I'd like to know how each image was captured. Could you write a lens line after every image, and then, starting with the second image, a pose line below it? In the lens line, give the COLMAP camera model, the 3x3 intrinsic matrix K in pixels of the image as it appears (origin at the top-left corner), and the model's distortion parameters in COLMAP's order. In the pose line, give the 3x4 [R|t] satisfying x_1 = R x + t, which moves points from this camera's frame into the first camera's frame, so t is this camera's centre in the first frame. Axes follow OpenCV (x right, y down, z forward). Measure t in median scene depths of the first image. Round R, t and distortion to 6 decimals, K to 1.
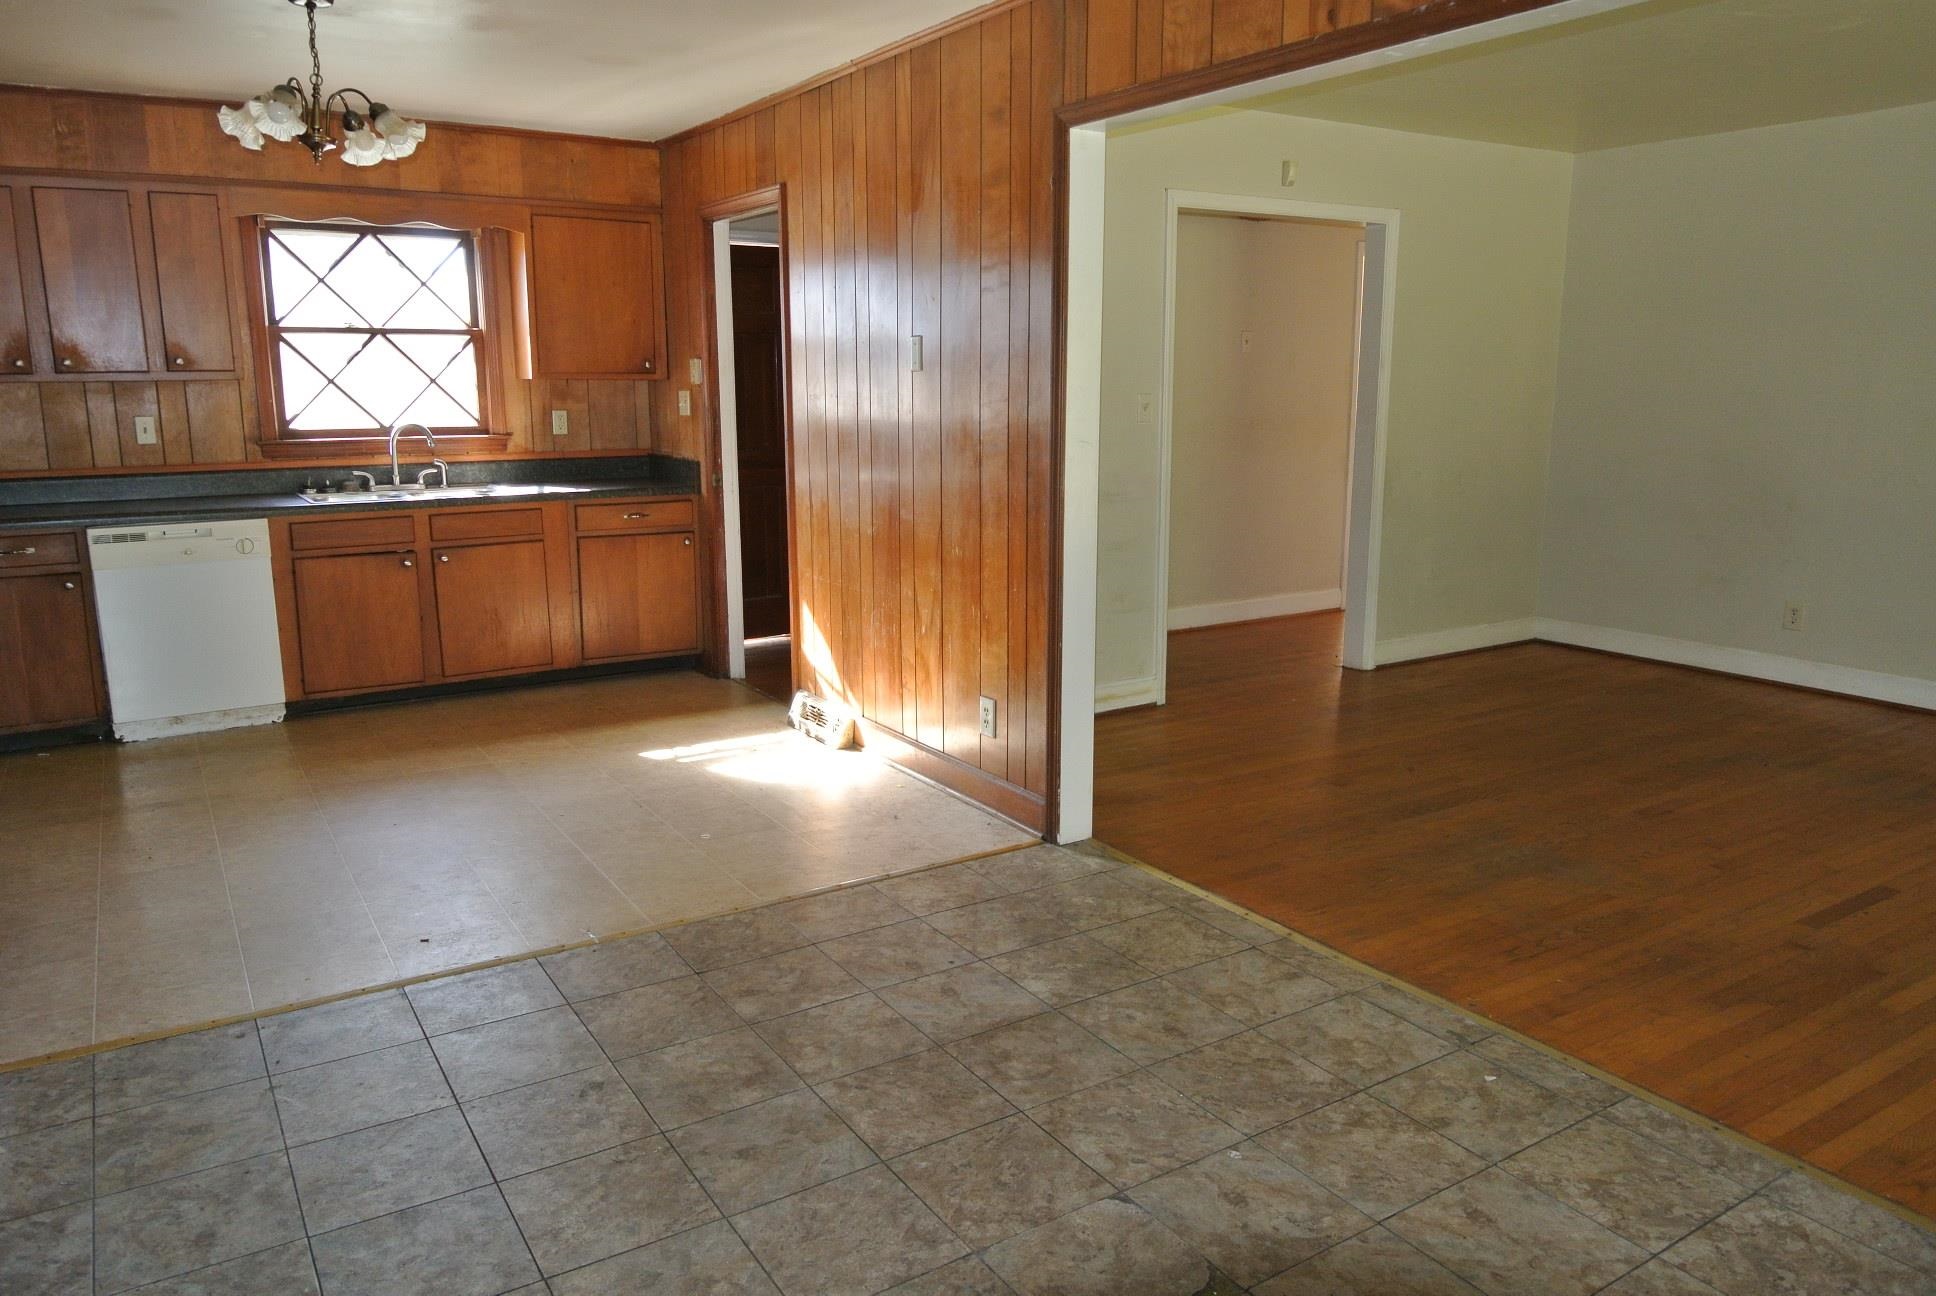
lens RADIAL K [[1341.3, 0, 960.6], [0, 1341.3, 643.2], [0, 0, 1]] dist [0.011979, -0.033053]
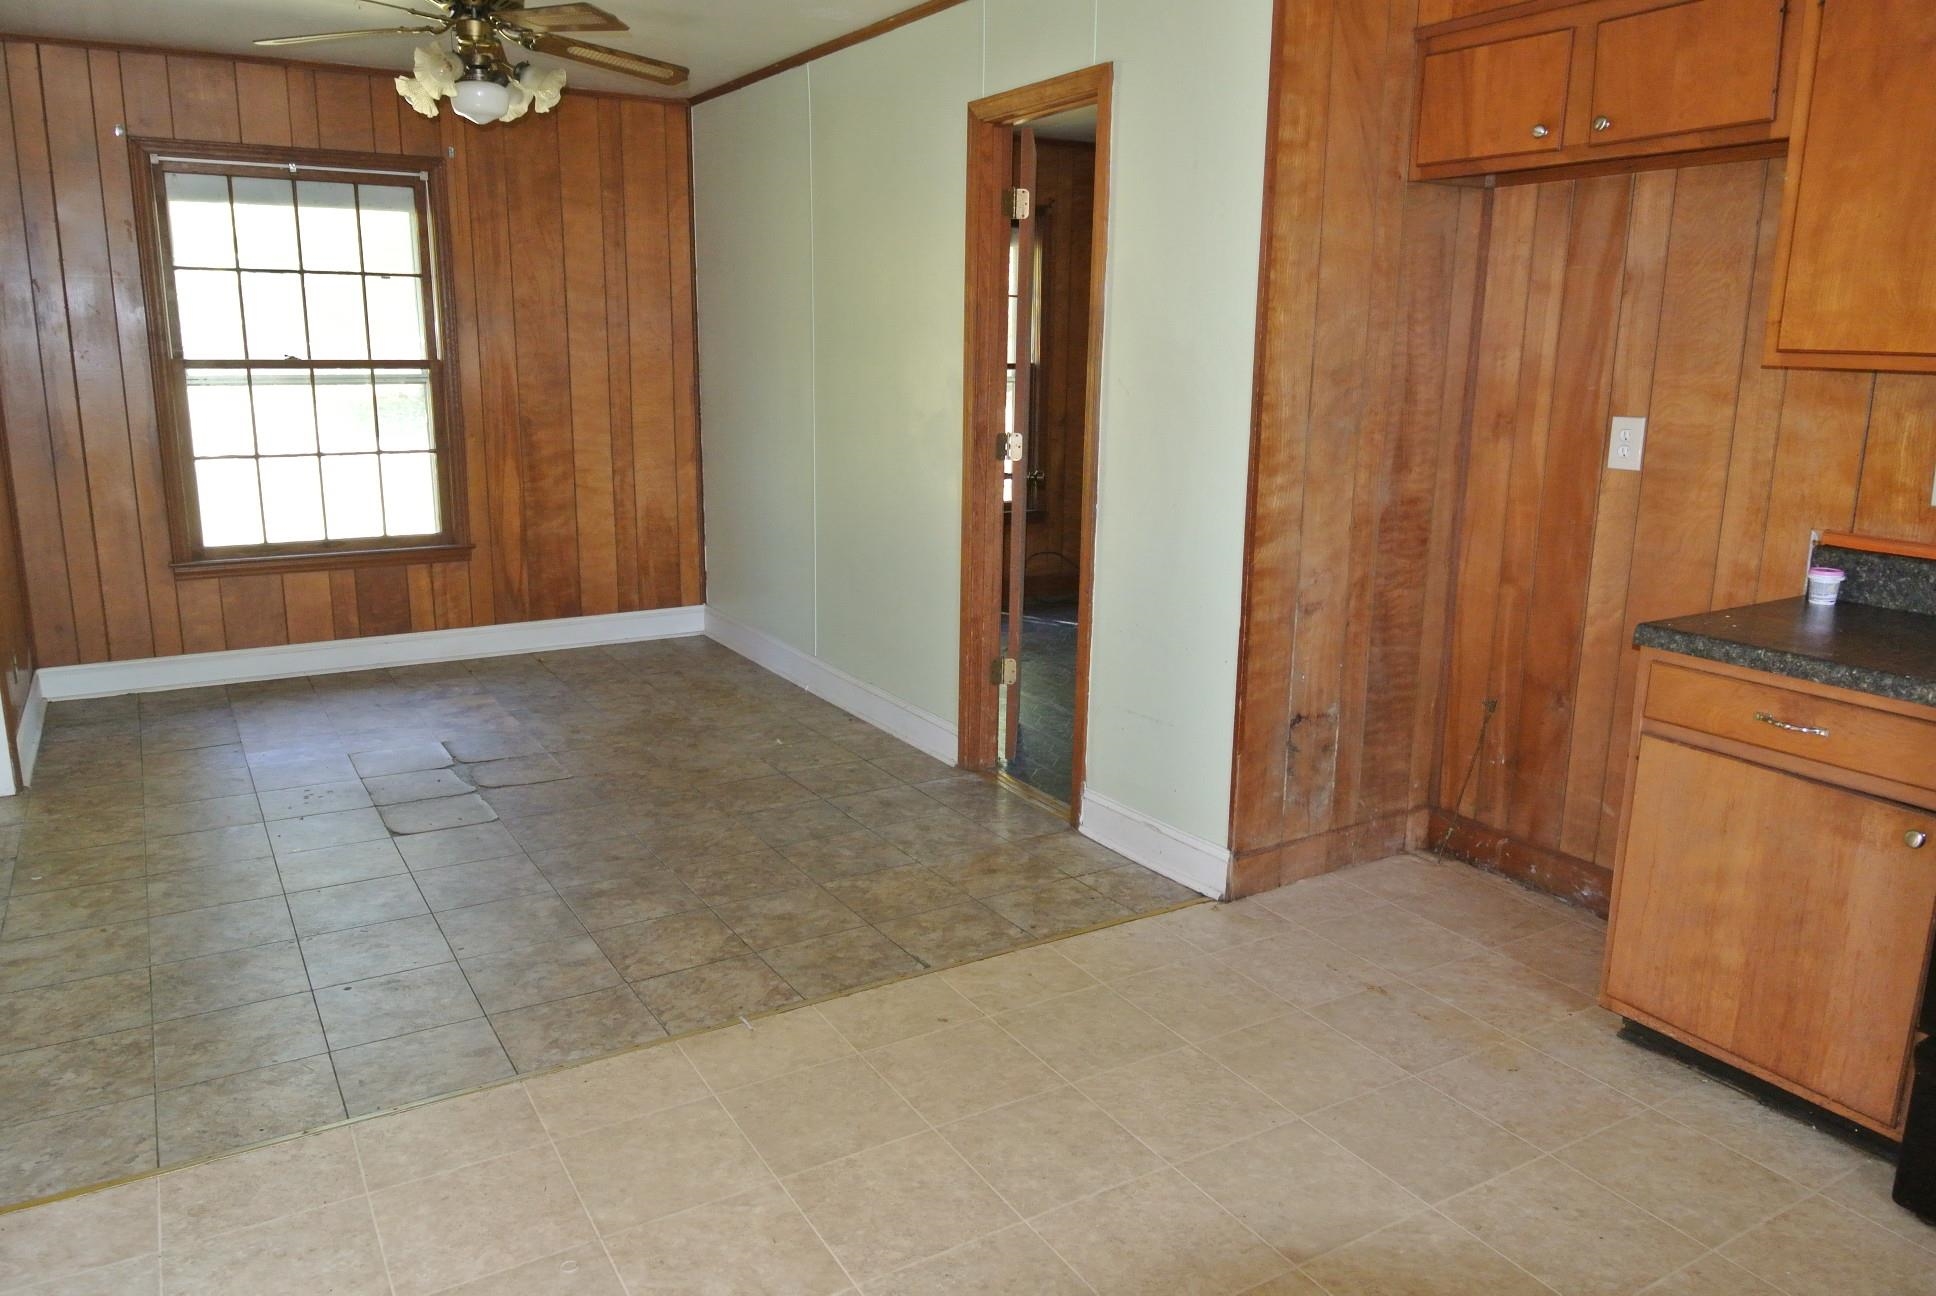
lens RADIAL K [[1341.3, 0, 960.6], [0, 1341.3, 643.2], [0, 0, 1]] dist [0.011979, -0.033053]
pose [[-0.999779, -0.015298, 0.014407, -0.506142], [-0.008126, 0.913698, 0.406312, -0.409914], [-0.019379, 0.406105, -0.913621, 2.025405]]
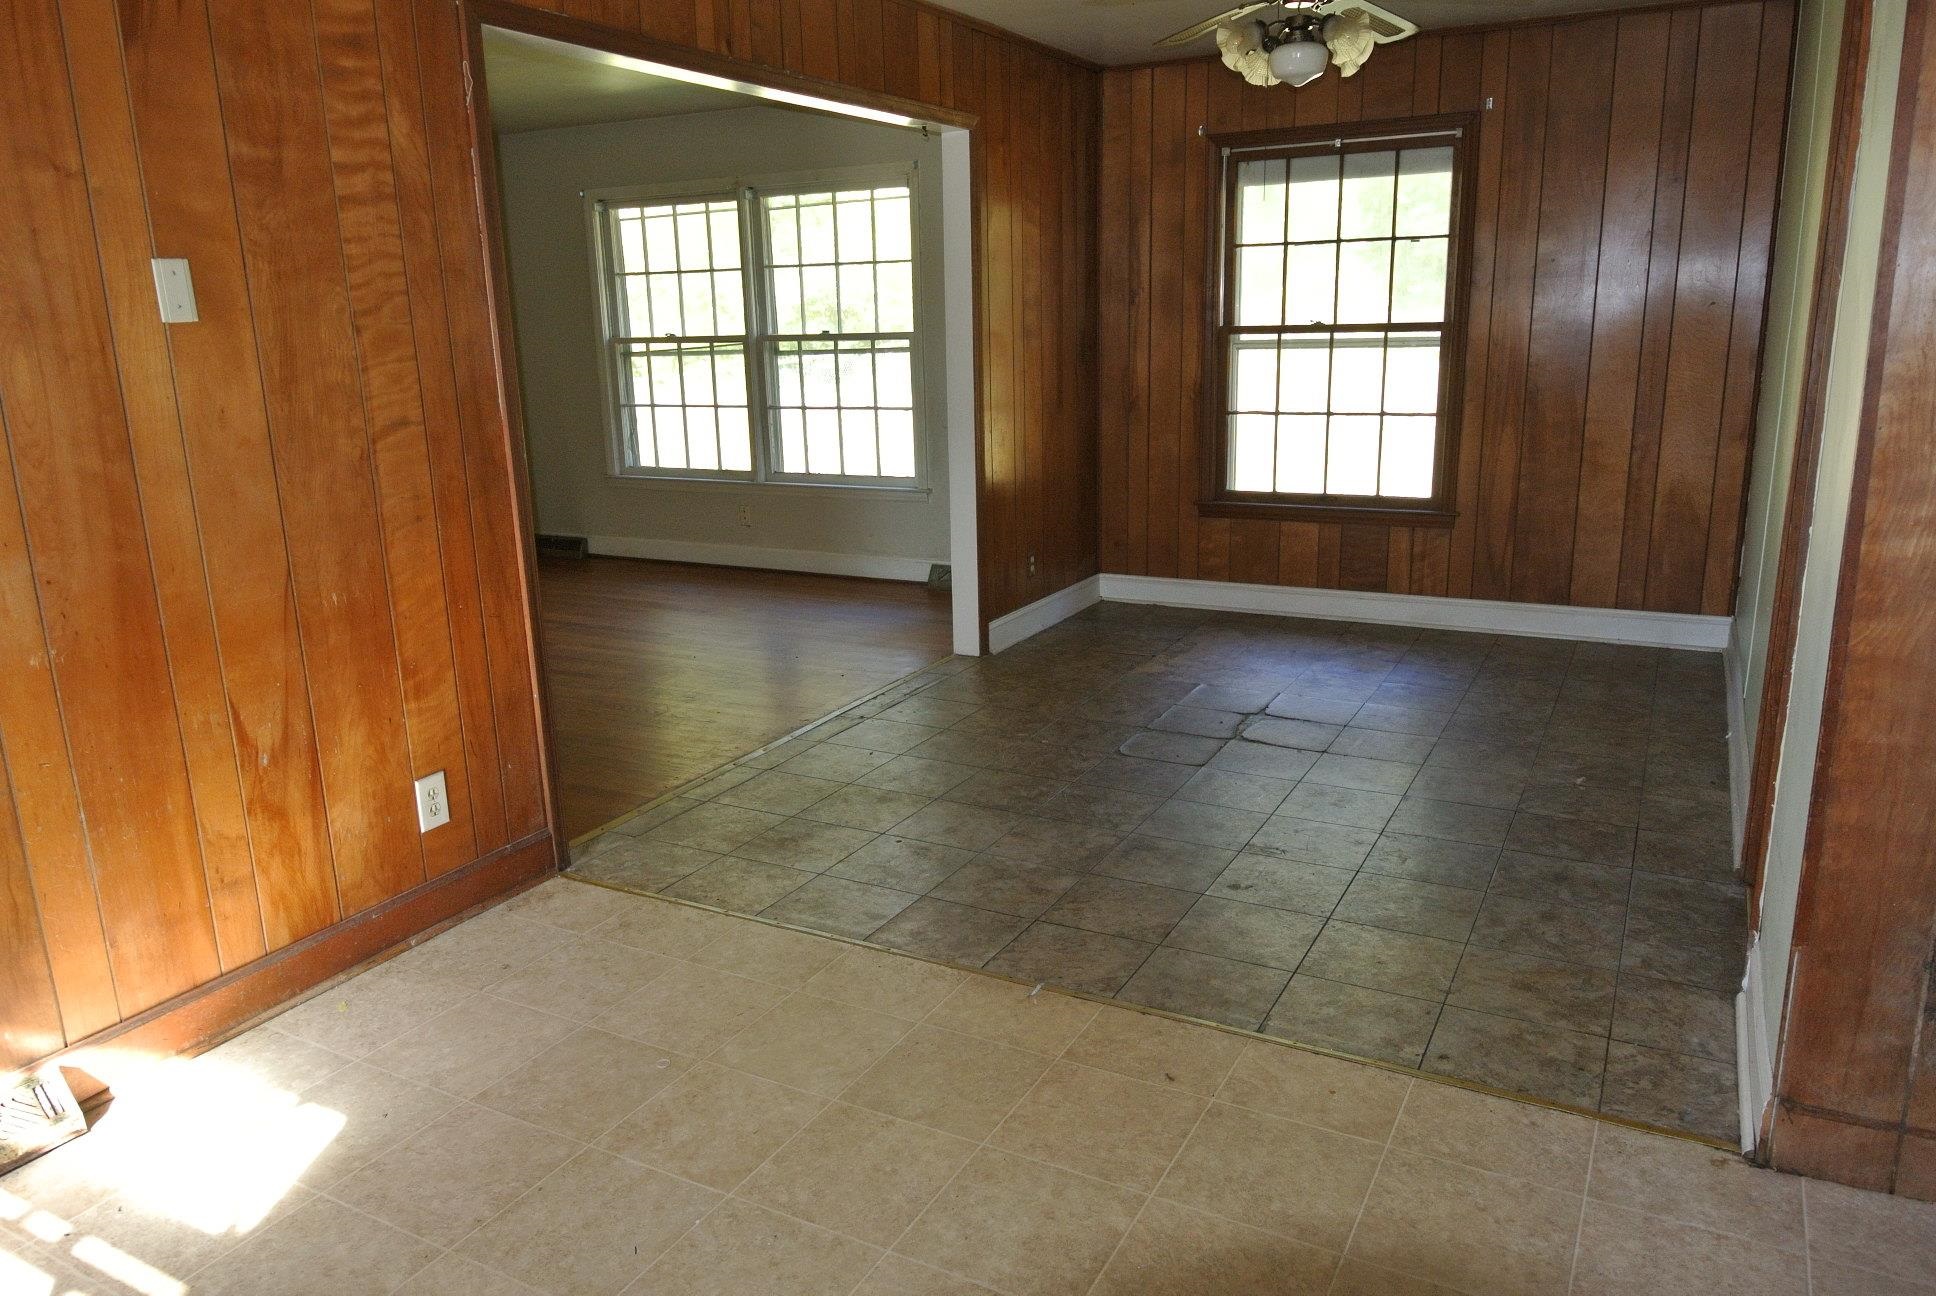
lens RADIAL K [[1341.3, 0, 960.6], [0, 1341.3, 643.2], [0, 0, 1]] dist [0.011979, -0.033053]
pose [[-0.491924, -0.194735, 0.848581, -1.114438], [0.195057, 0.925239, 0.325401, -0.316870], [-0.848507, 0.325594, -0.417162, 1.605004]]
